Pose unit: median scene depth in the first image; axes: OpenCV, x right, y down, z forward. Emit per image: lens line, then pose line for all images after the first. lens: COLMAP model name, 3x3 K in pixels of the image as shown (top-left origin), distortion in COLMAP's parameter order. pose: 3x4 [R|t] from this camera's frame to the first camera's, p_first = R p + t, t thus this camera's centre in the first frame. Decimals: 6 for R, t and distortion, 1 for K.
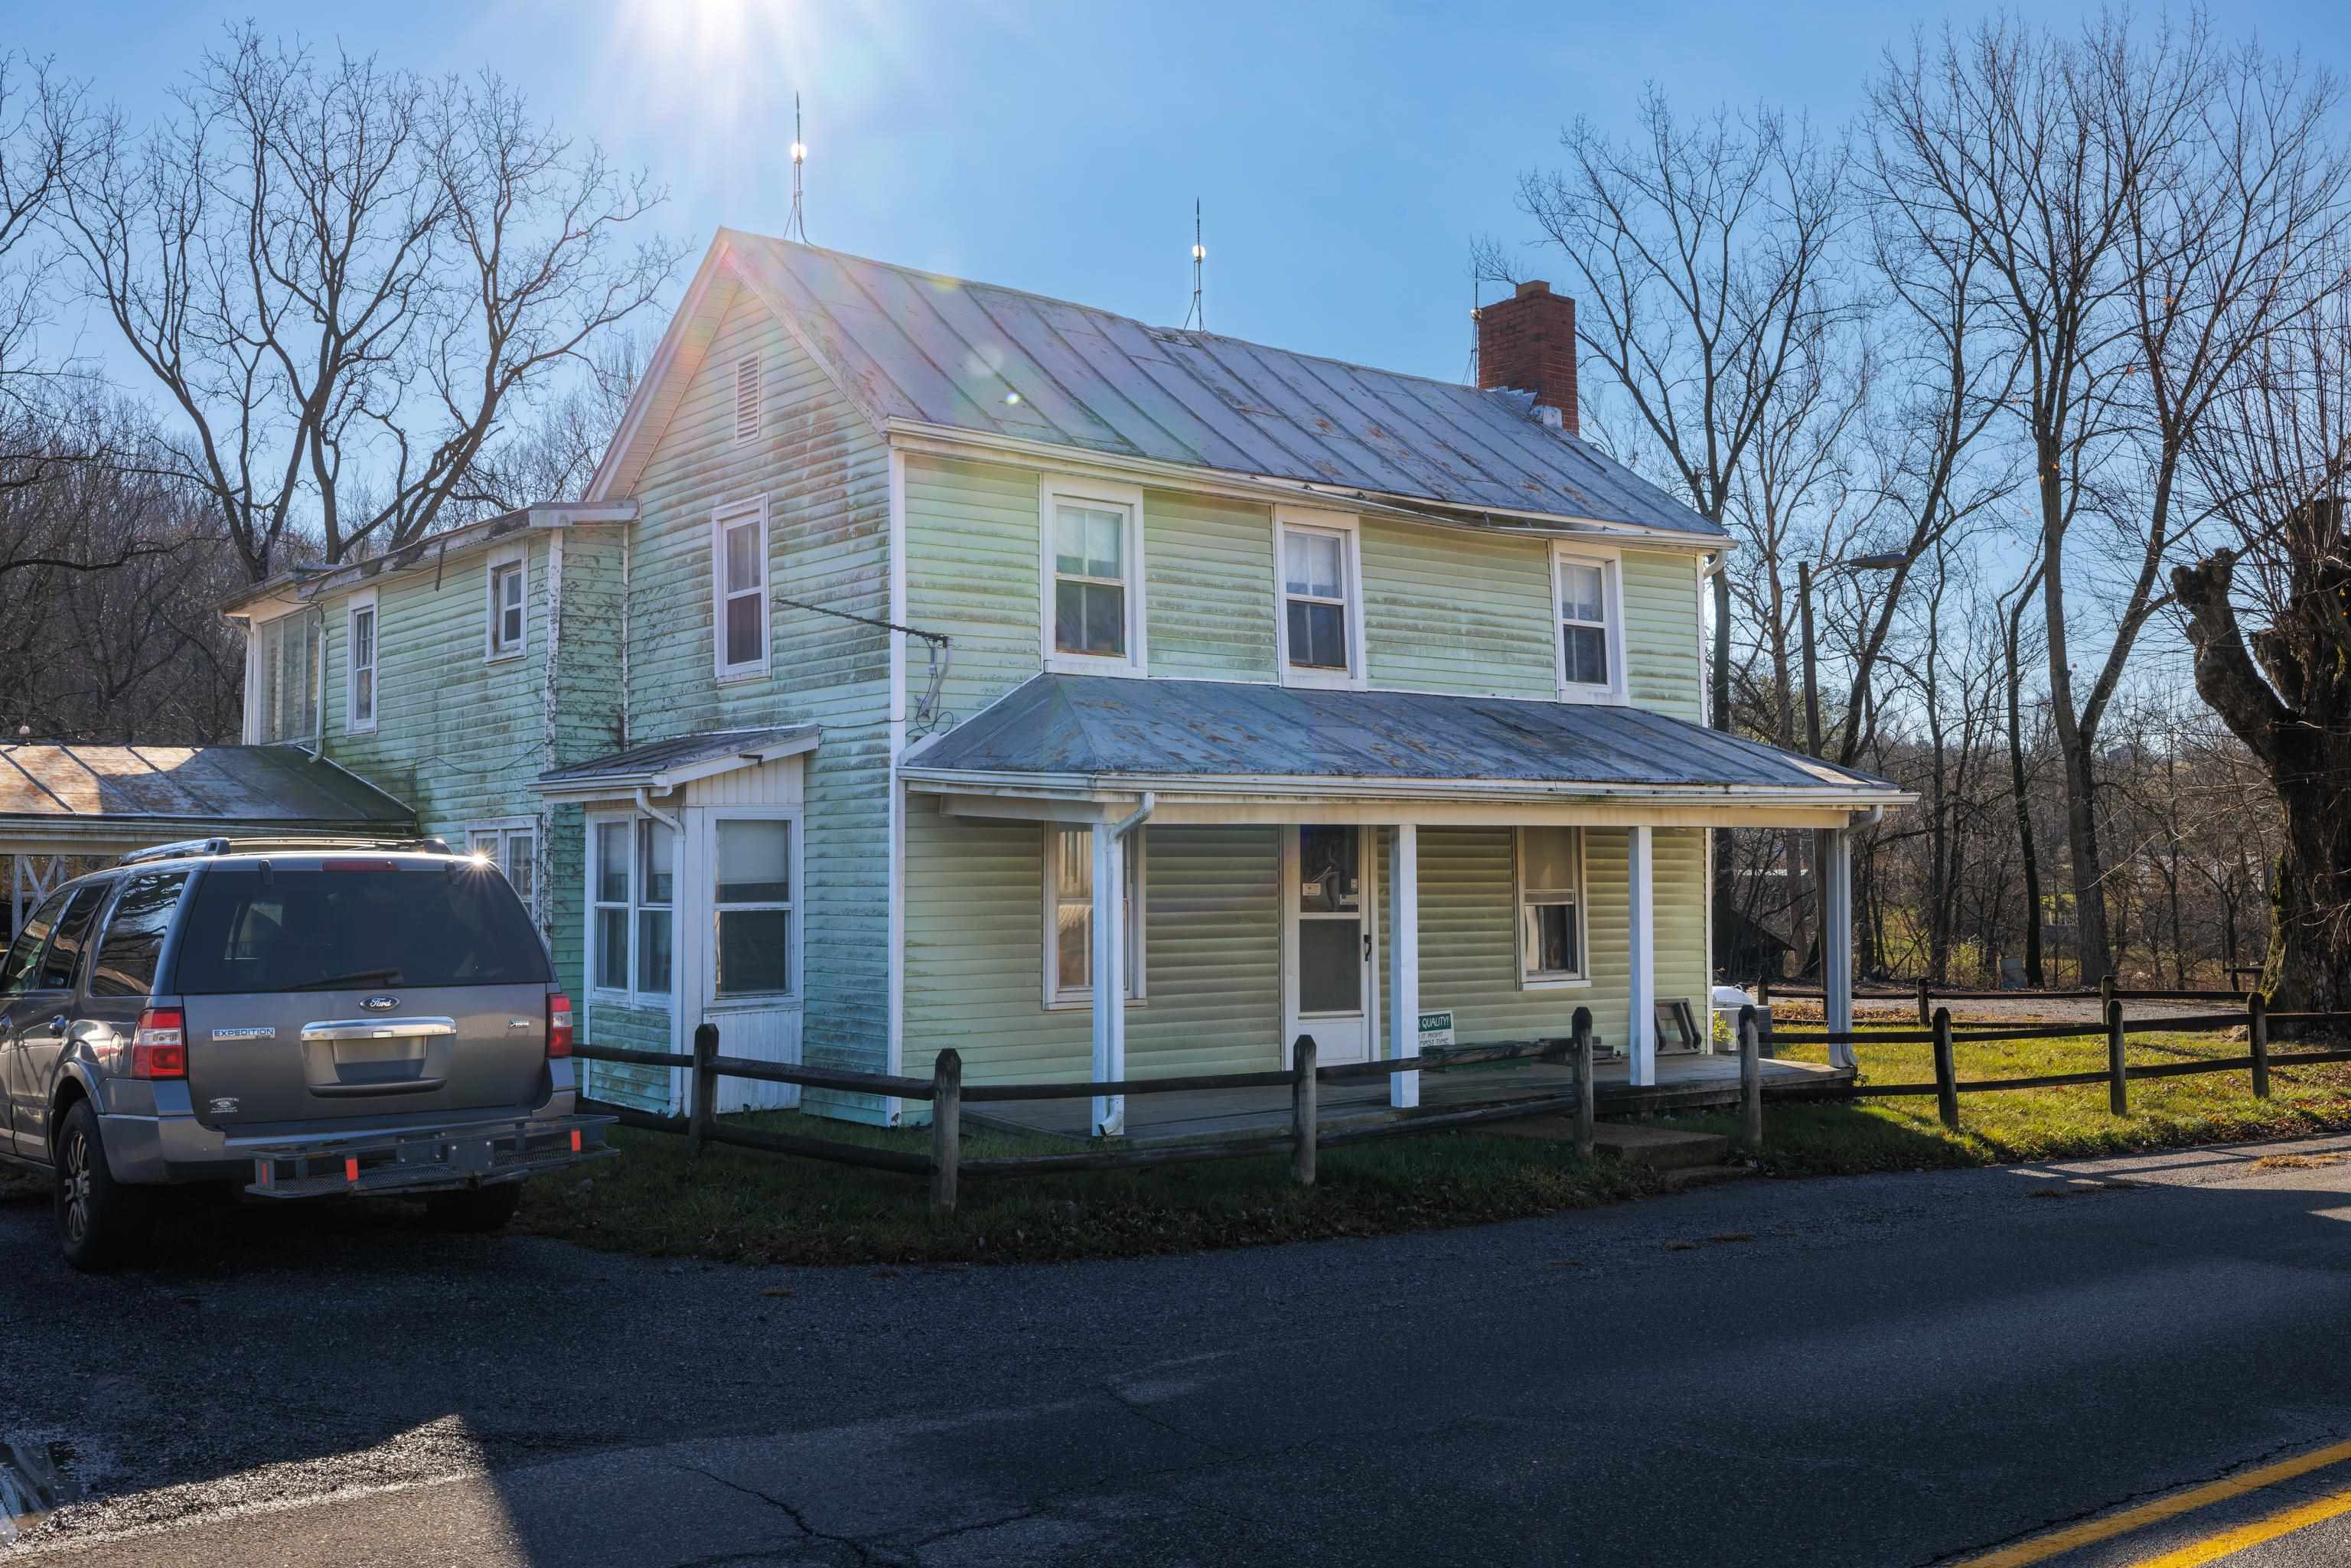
lens RADIAL K [[2347.7, 0, 1176.3], [0, 2347.7, 782.0], [0, 0, 1]] dist [-0.004990, 0.000000]
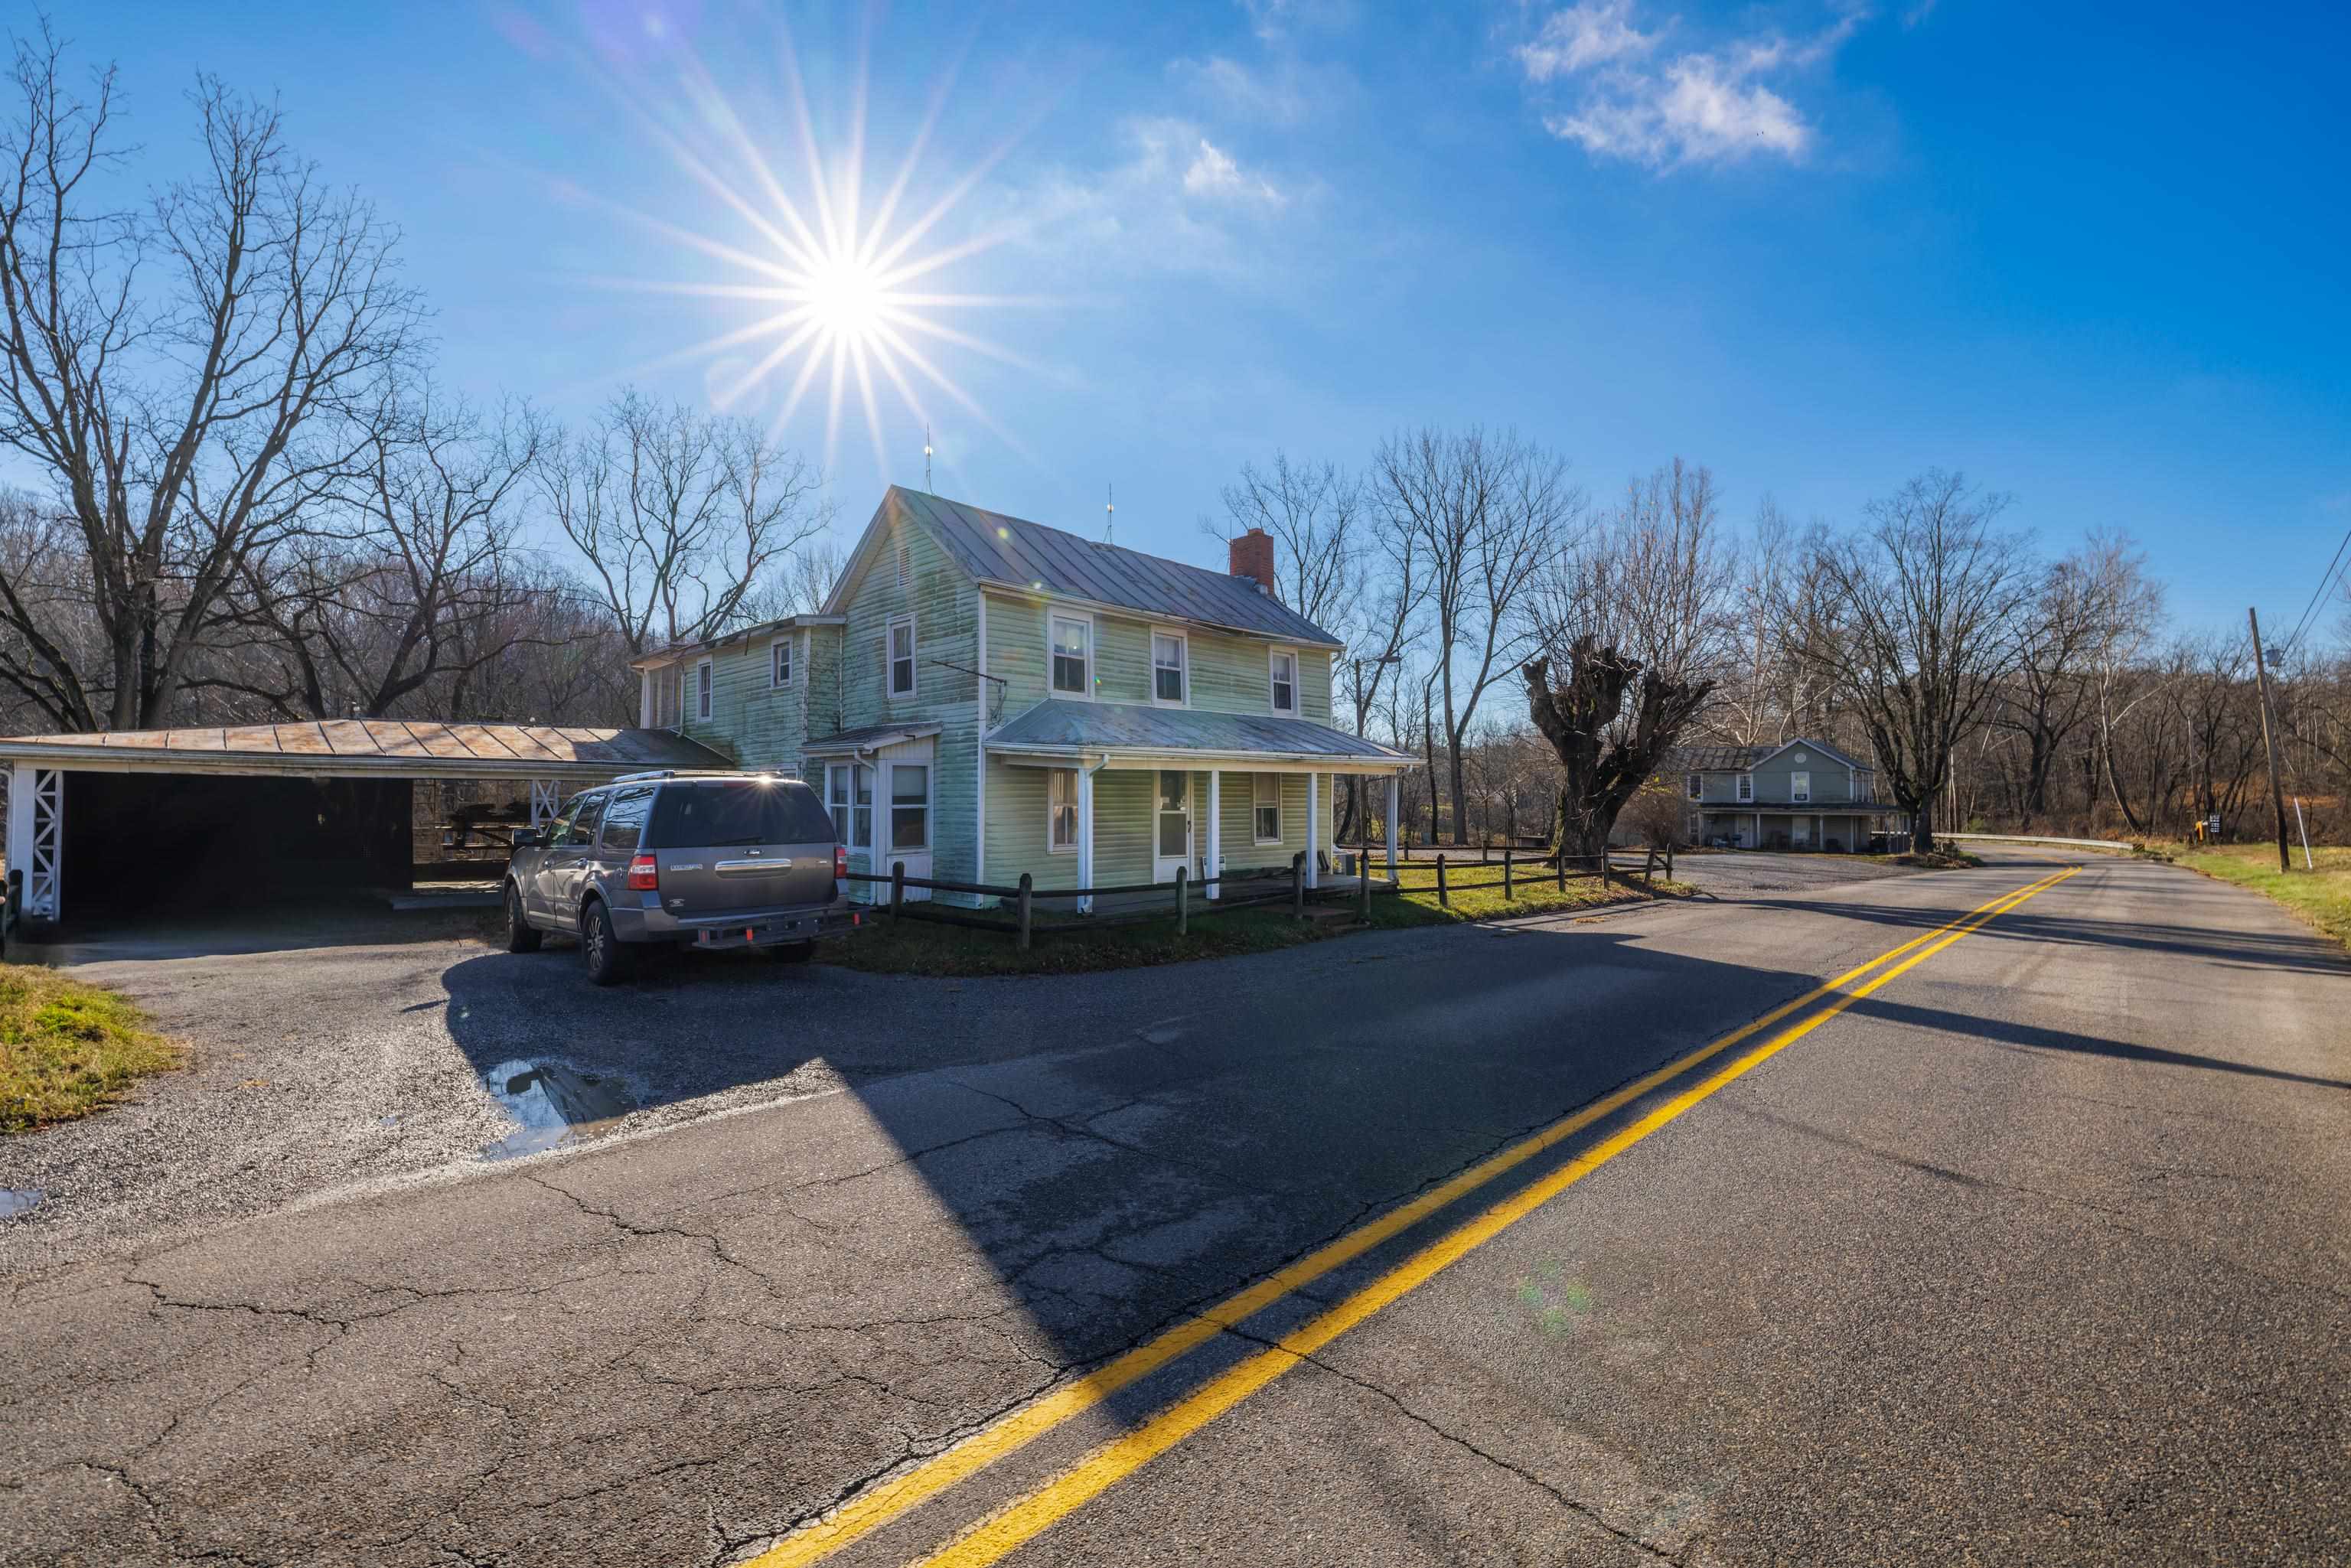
lens RADIAL K [[1026.9, 0, 1176.6], [0, 1026.9, 790.0], [0, 0, 1]] dist [-0.004577, -0.000026]
pose [[0.992437, 0.007608, 0.122516, -0.049337], [-0.011818, 0.999363, 0.033667, 0.003555], [-0.122182, -0.034860, 0.991895, 0.043267]]
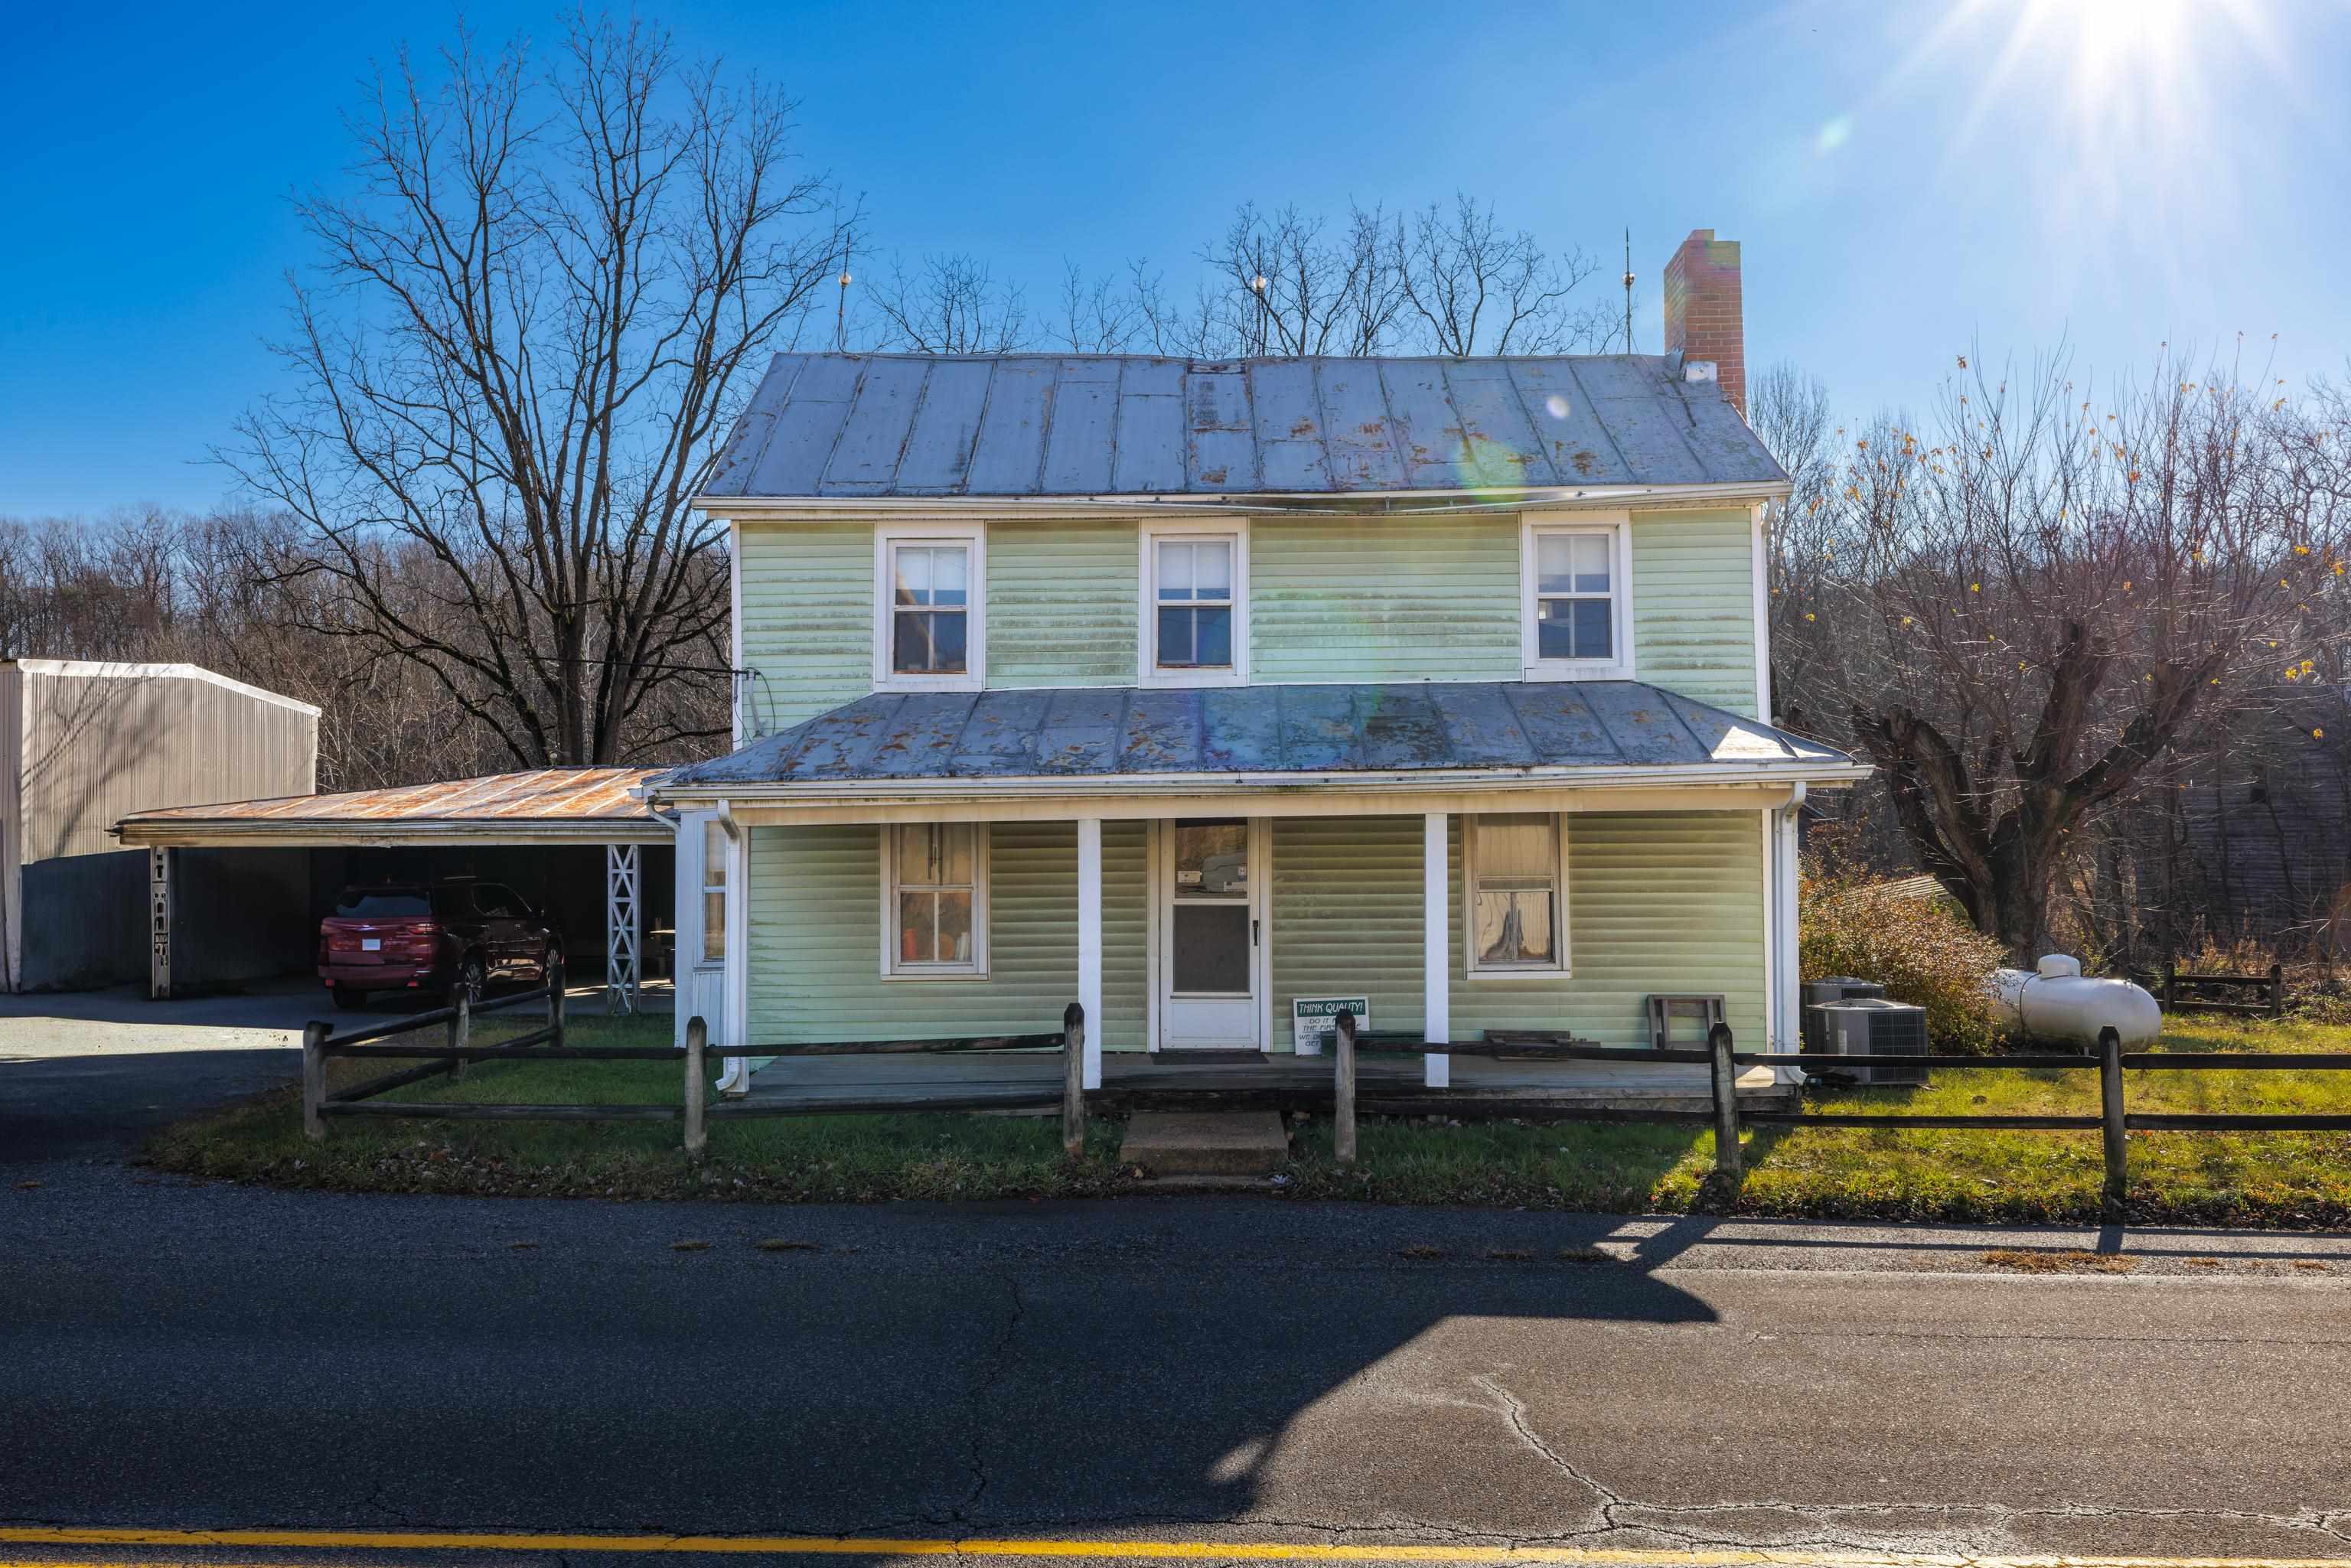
lens RADIAL K [[1882.3, 0, 1175.6], [0, 1882.3, 785.8], [0, 0, 1]] dist [0.016200, 0.006319]
pose [[0.759461, -0.022829, -0.650152, 0.600611], [0.033921, 0.999414, 0.004531, 0.000540], [0.649668, -0.025495, 0.759790, 0.345002]]
